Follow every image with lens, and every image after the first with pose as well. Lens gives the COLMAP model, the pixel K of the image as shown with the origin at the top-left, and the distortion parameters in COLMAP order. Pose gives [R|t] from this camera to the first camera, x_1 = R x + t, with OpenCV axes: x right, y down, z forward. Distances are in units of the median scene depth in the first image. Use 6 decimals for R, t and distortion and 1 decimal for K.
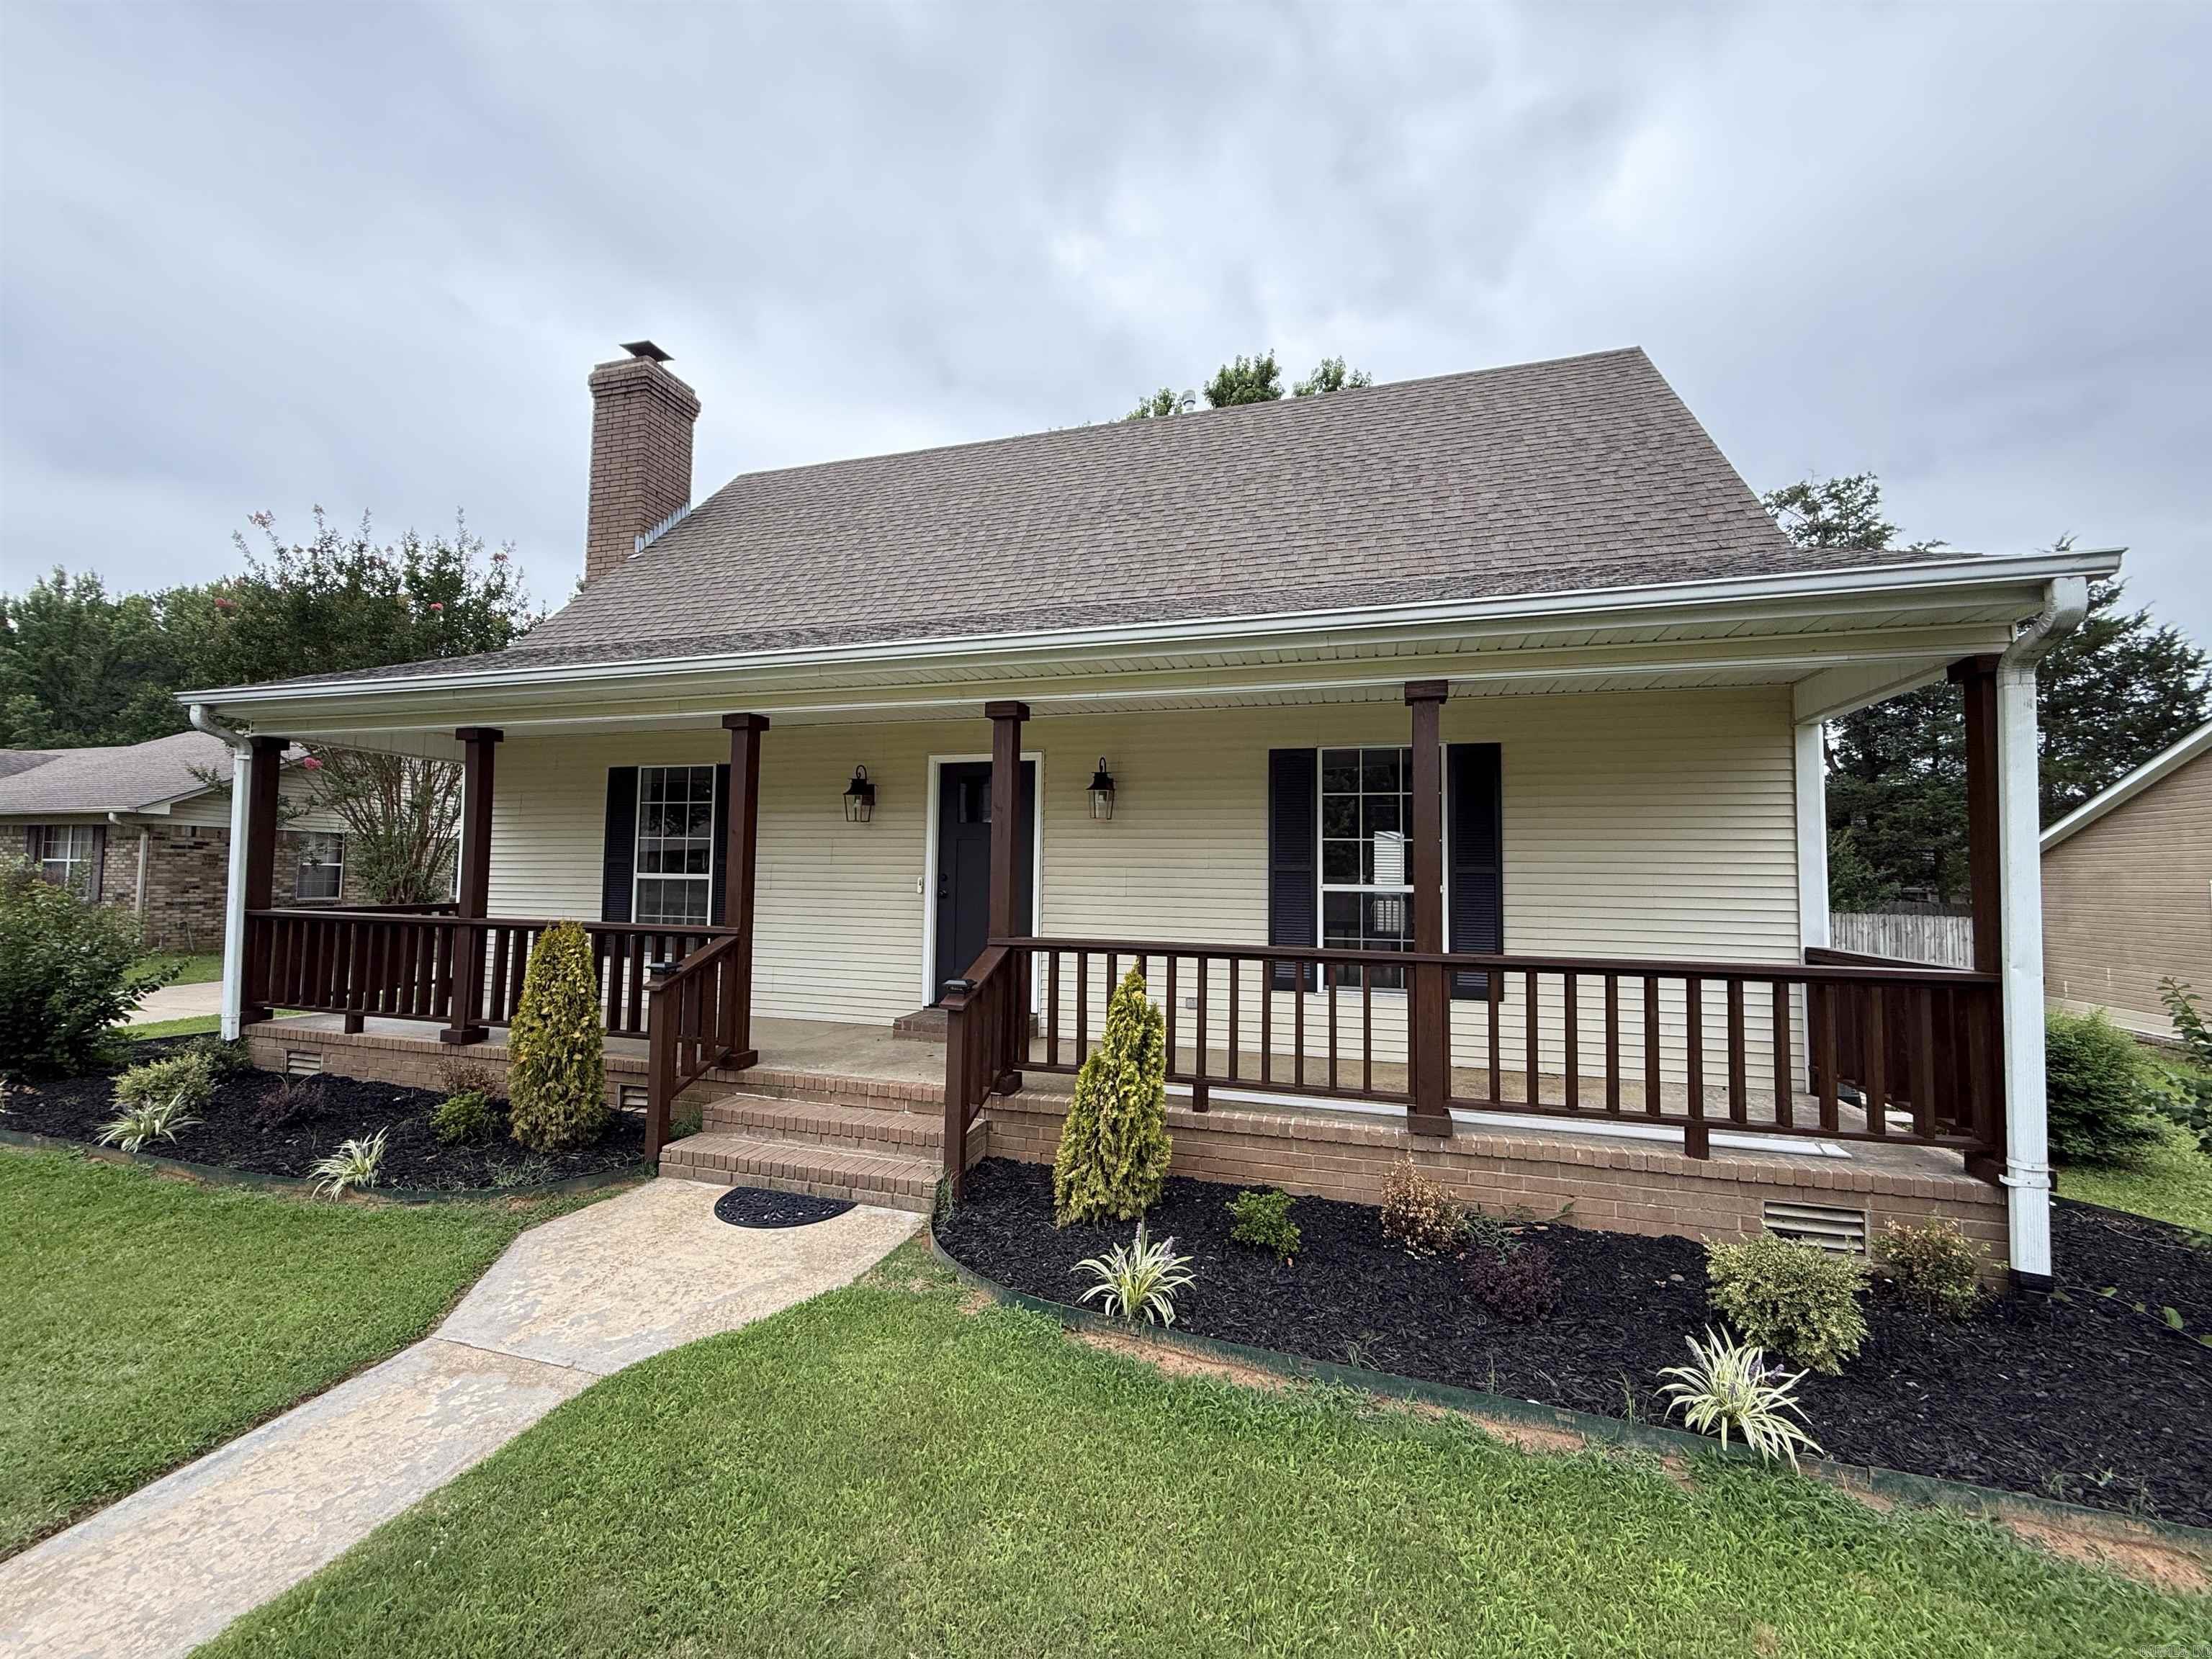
lens RADIAL K [[881.2, 0, 1102.5], [0, 881.2, 833.1], [0, 0, 1]] dist [0.000200, -0.000011]
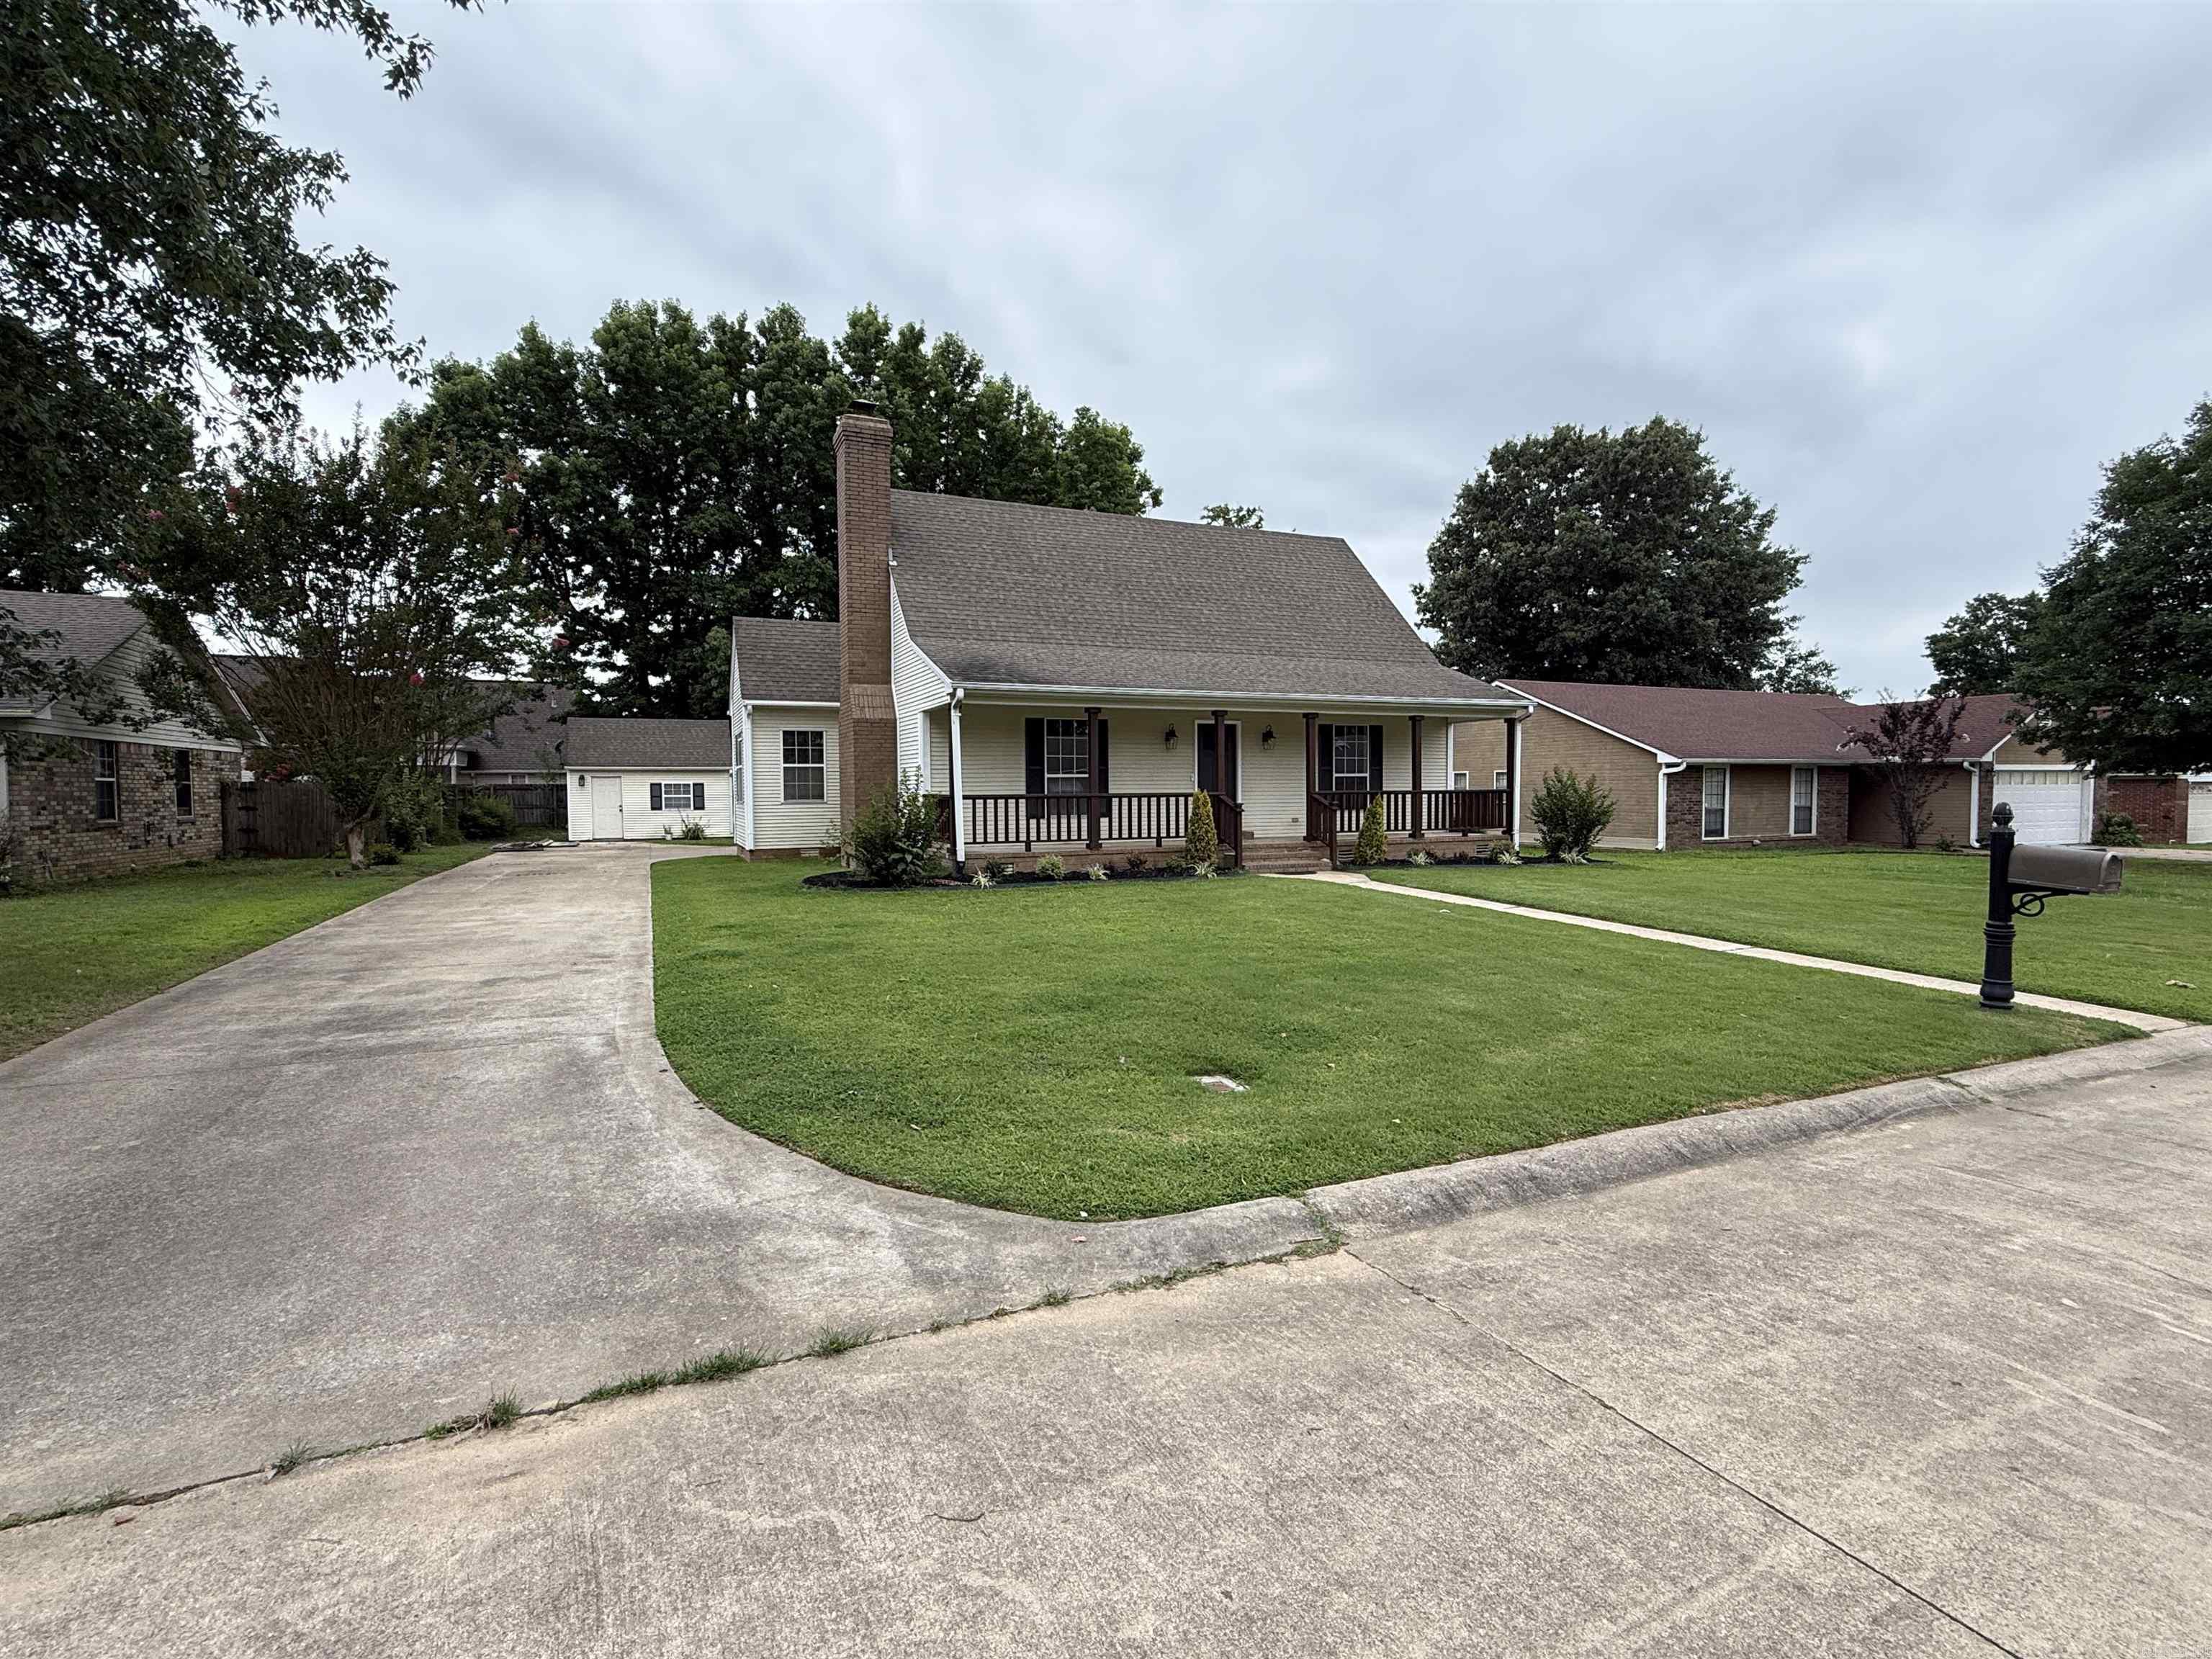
lens RADIAL K [[1029.9, 0, 1110.3], [0, 1029.9, 833.7], [0, 0, 1]] dist [-0.000337, -0.000093]
pose [[0.757184, -0.049536, 0.651321, -2.441724], [-0.013083, 0.995770, 0.090943, -0.040586], [-0.653071, -0.077382, 0.753333, -1.011720]]
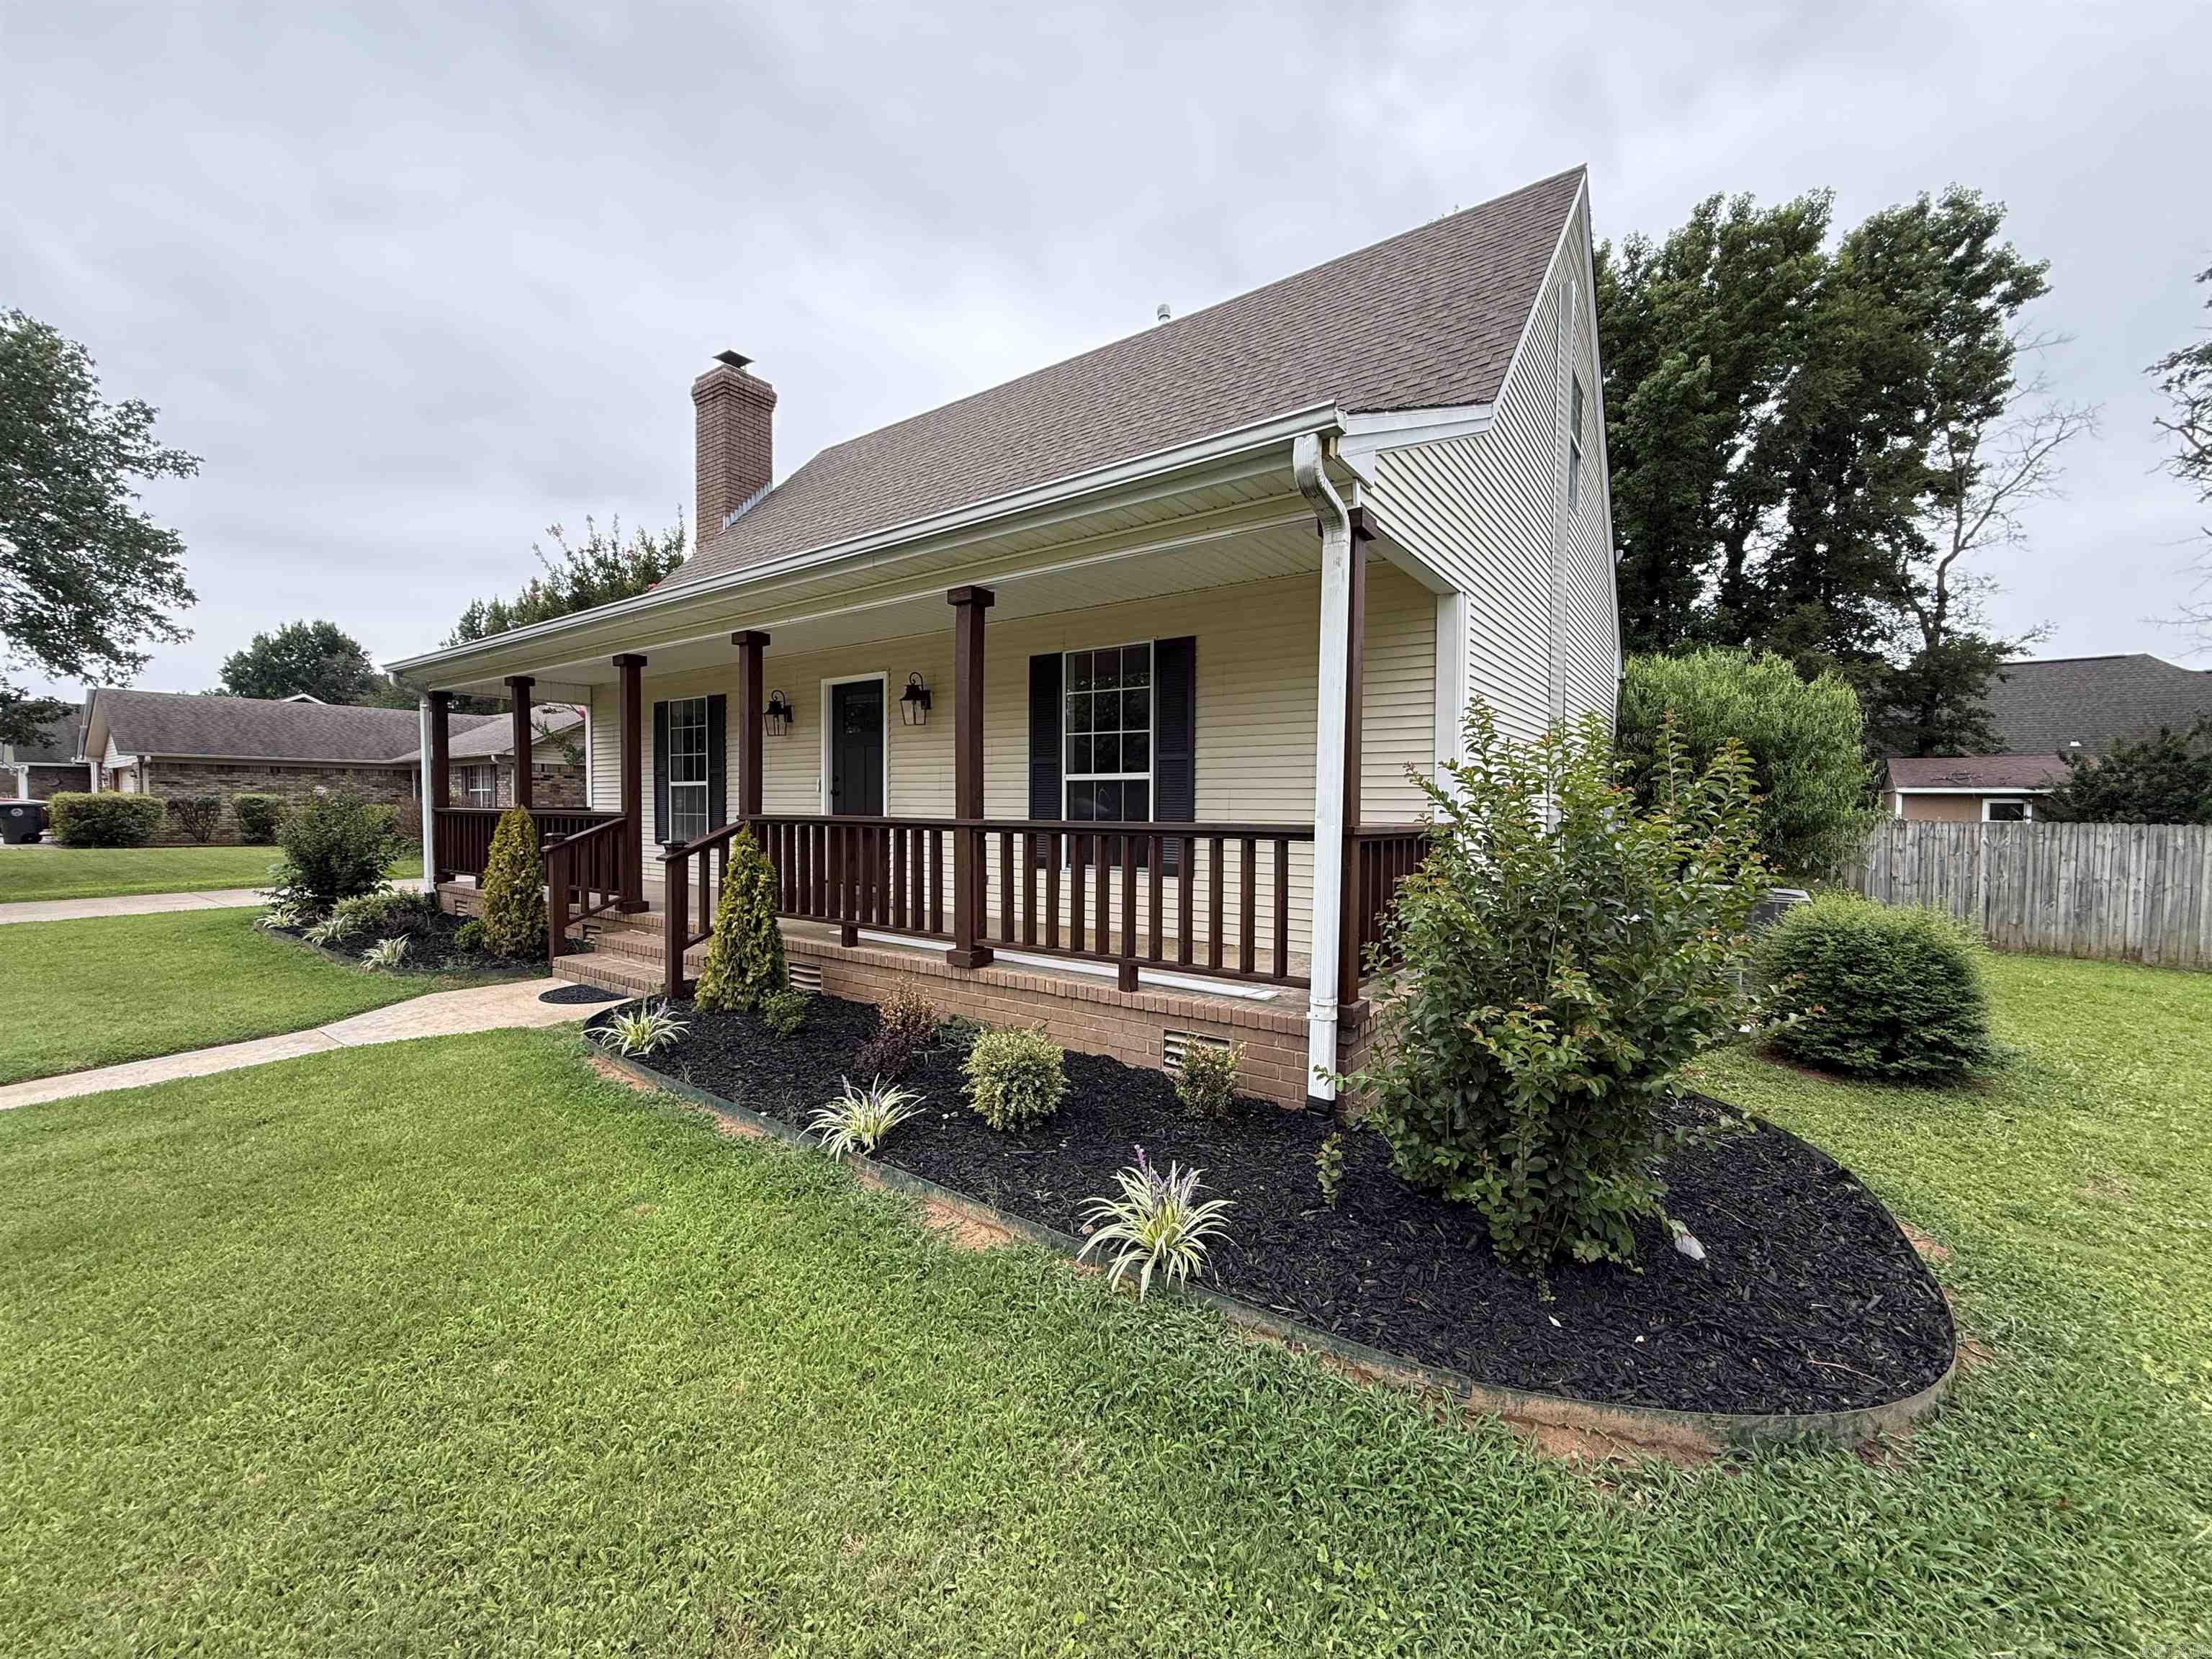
lens RADIAL K [[881.2, 0, 1102.5], [0, 881.2, 833.1], [0, 0, 1]] dist [0.000200, -0.000011]
pose [[0.944210, 0.002221, -0.329337, 0.673143], [0.023233, 0.997037, 0.073333, 0.051717], [0.328524, -0.076893, 0.941361, -0.049254]]
